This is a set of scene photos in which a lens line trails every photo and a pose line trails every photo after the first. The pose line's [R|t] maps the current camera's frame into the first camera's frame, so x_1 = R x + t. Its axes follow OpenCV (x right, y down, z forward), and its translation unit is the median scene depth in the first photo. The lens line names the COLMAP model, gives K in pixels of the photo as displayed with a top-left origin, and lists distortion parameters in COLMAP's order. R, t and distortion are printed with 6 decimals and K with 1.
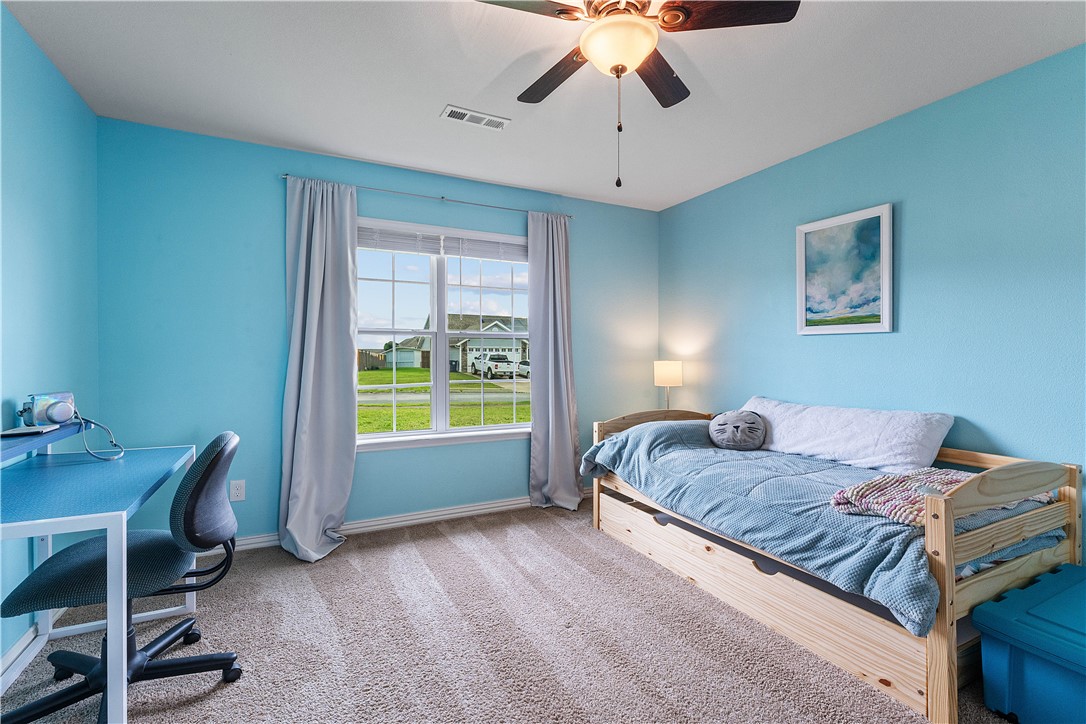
lens RADIAL K [[481.0, 0, 535.9], [0, 481.0, 352.9], [0, 0, 1]] dist [-0.000423, -0.000282]
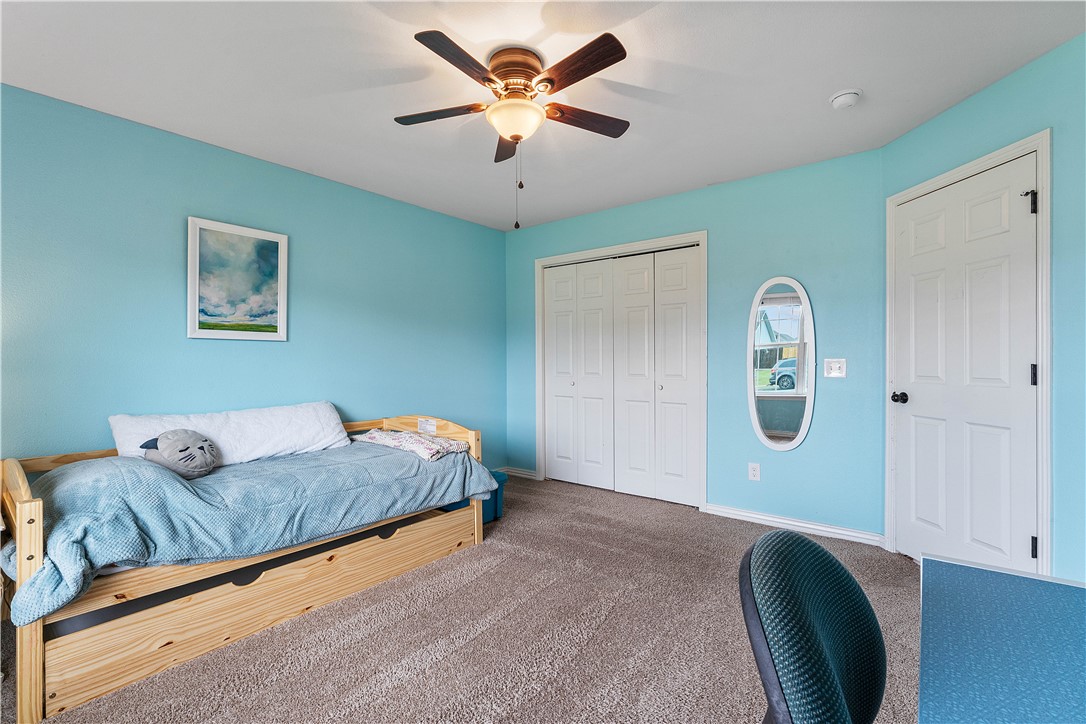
lens RADIAL K [[481.0, 0, 535.9], [0, 481.0, 352.9], [0, 0, 1]] dist [-0.000423, -0.000282]
pose [[-0.404062, 0.015712, 0.914596, -0.587571], [0.001258, 0.999861, -0.016622, 0.007371], [-0.914731, -0.005566, -0.404026, 0.848382]]
